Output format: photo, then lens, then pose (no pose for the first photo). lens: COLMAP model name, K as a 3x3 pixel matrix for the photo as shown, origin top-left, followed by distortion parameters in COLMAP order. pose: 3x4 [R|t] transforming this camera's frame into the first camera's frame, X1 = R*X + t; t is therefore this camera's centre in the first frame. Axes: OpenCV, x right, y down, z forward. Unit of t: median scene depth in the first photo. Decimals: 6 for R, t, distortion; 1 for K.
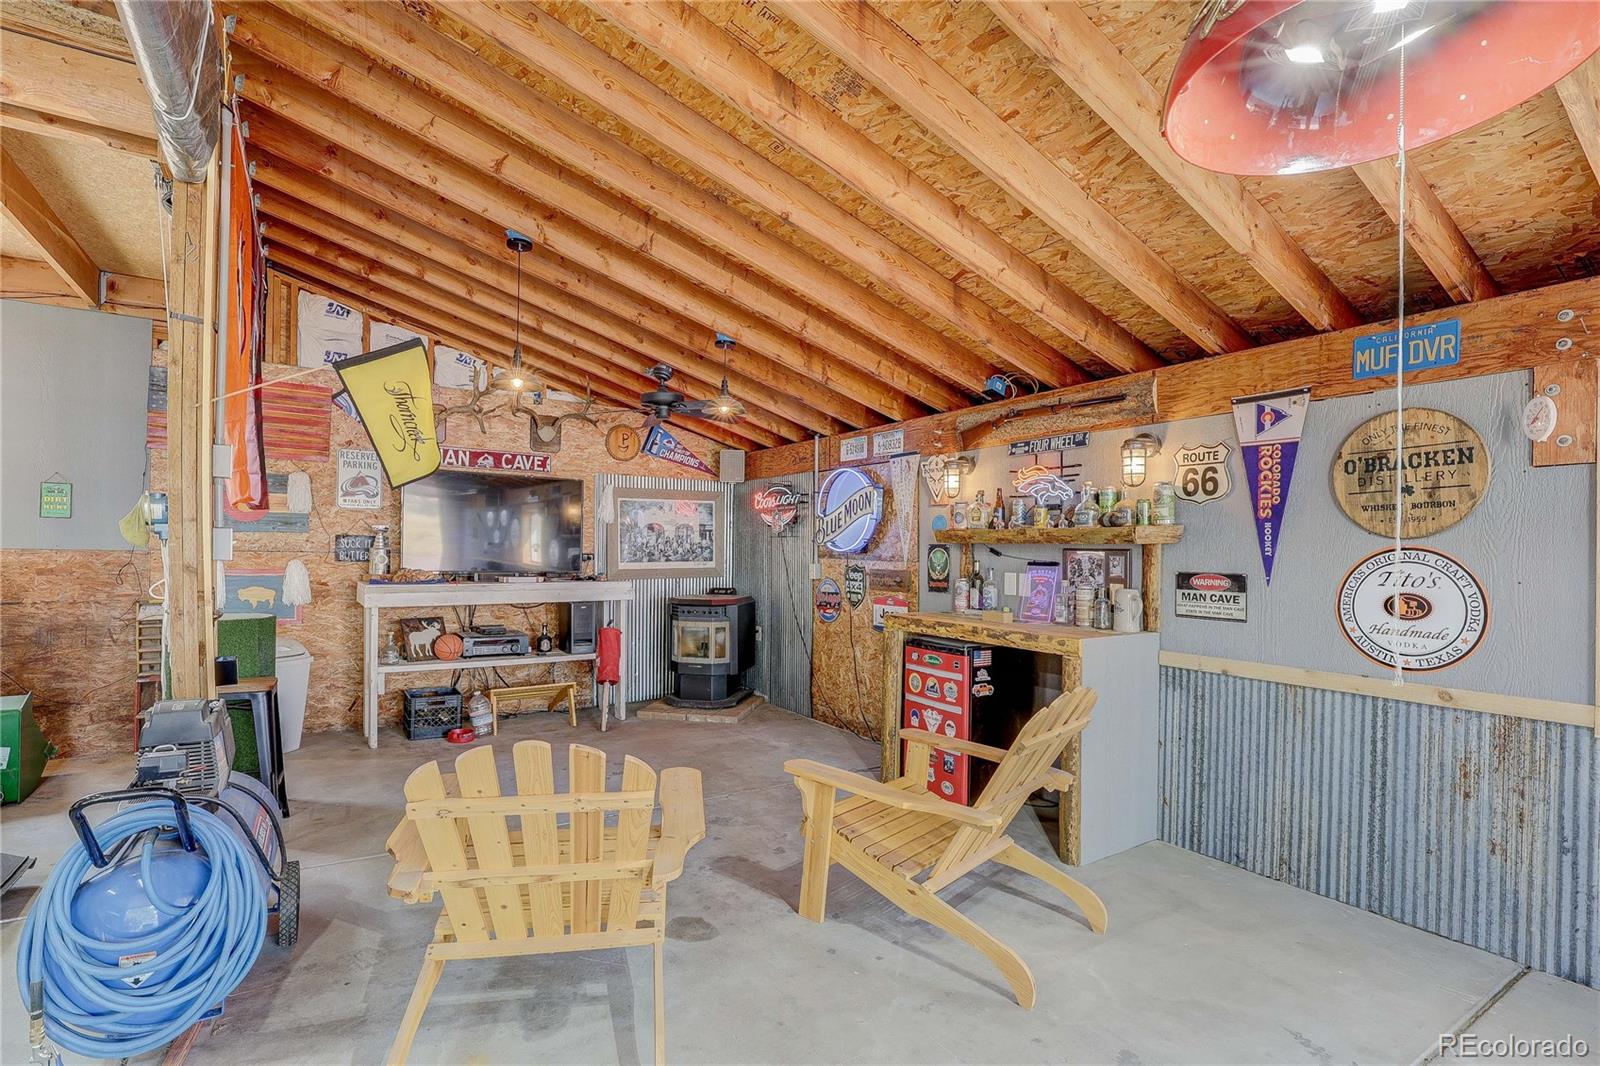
lens RADIAL K [[742.4, 0, 805.1], [0, 742.4, 555.3], [0, 0, 1]] dist [-0.001733, -0.000044]
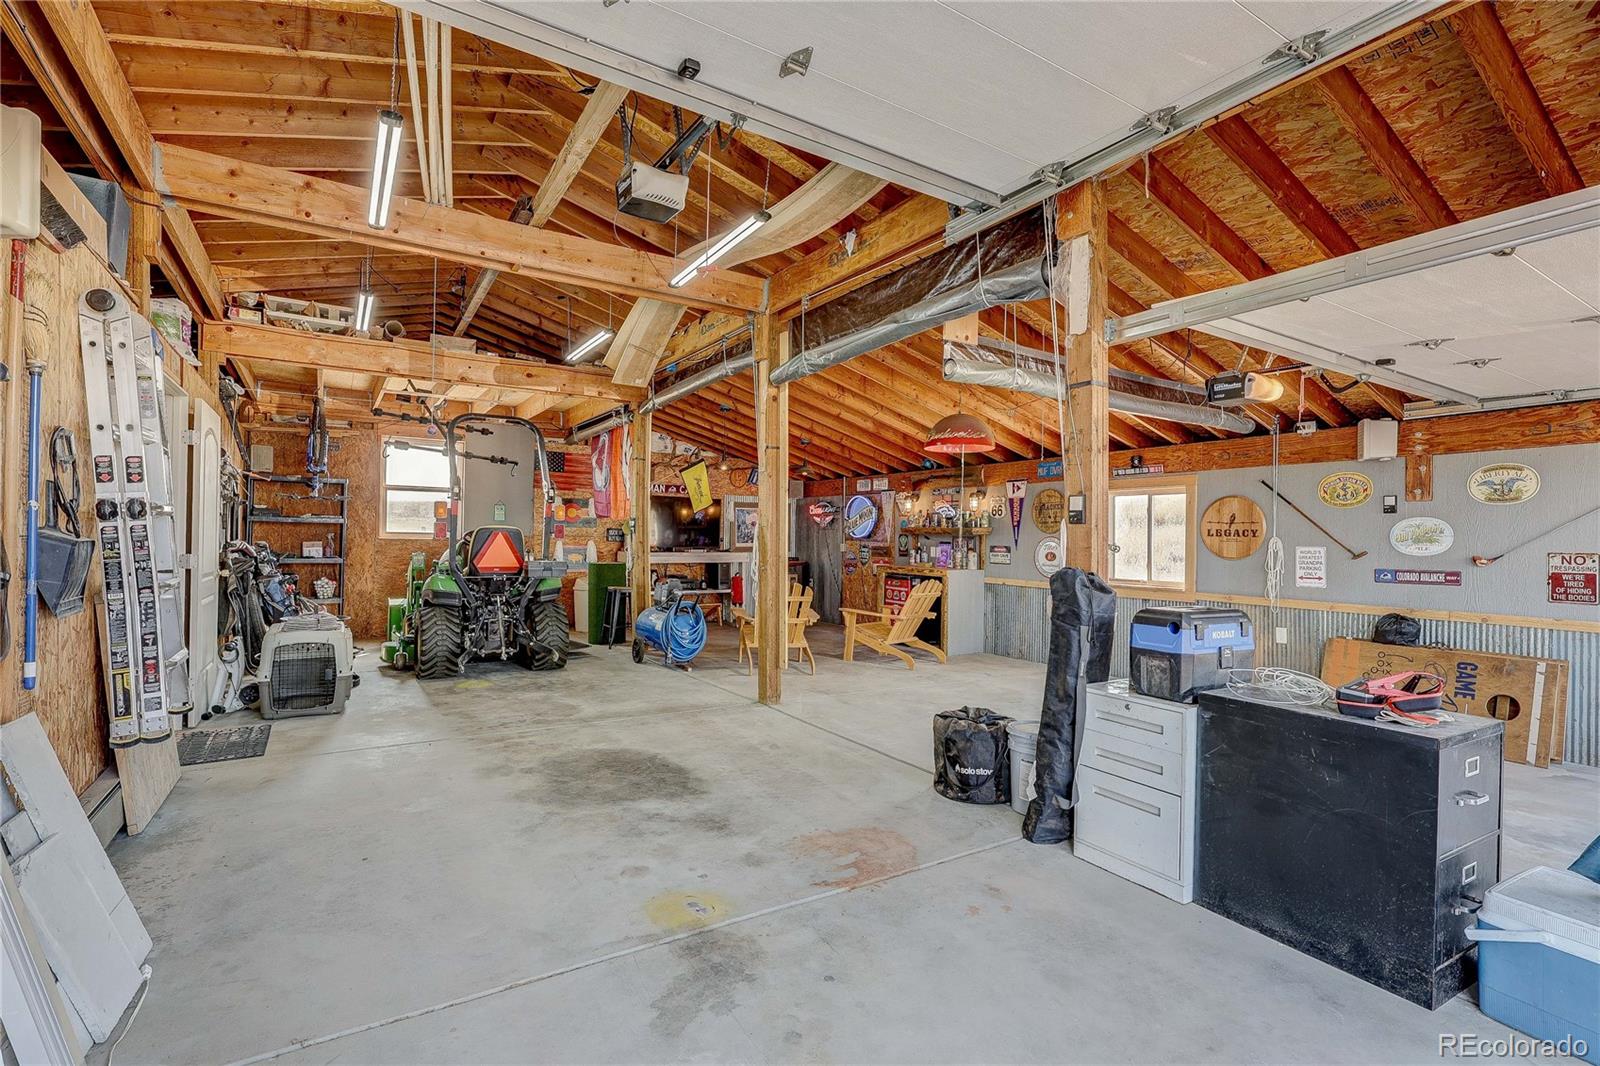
lens RADIAL K [[742.4, 0, 789.2], [0, 742.4, 531.4], [0, 0, 1]] dist [-0.001733, -0.000044]
pose [[0.999302, 0.002863, -0.037245, -0.072773], [-0.003344, 0.999912, -0.012845, 0.007019], [0.037205, 0.012961, 0.999224, -1.223581]]
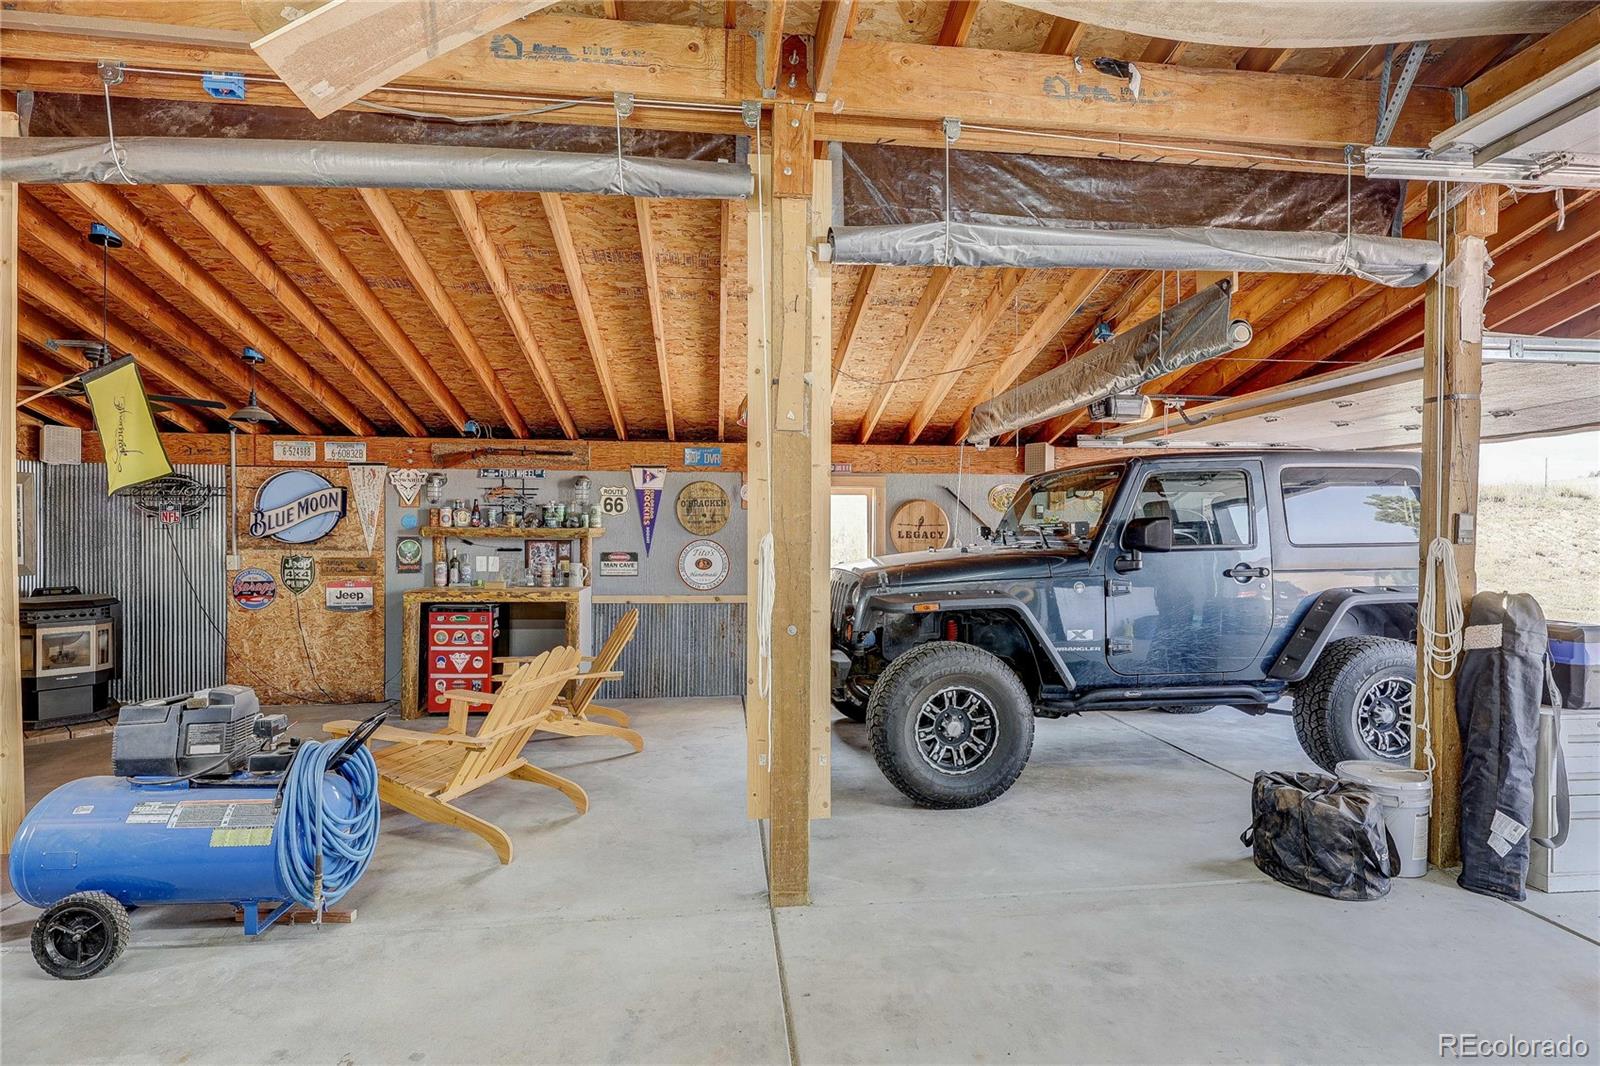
lens RADIAL K [[742.4, 0, 794.8], [0, 742.4, 530.5], [0, 0, 1]] dist [-0.001733, -0.000044]
pose [[0.455342, -0.009868, 0.890262, -0.726495], [0.006555, 0.999949, 0.007731, -0.033812], [-0.890293, 0.002316, 0.455383, -0.216805]]
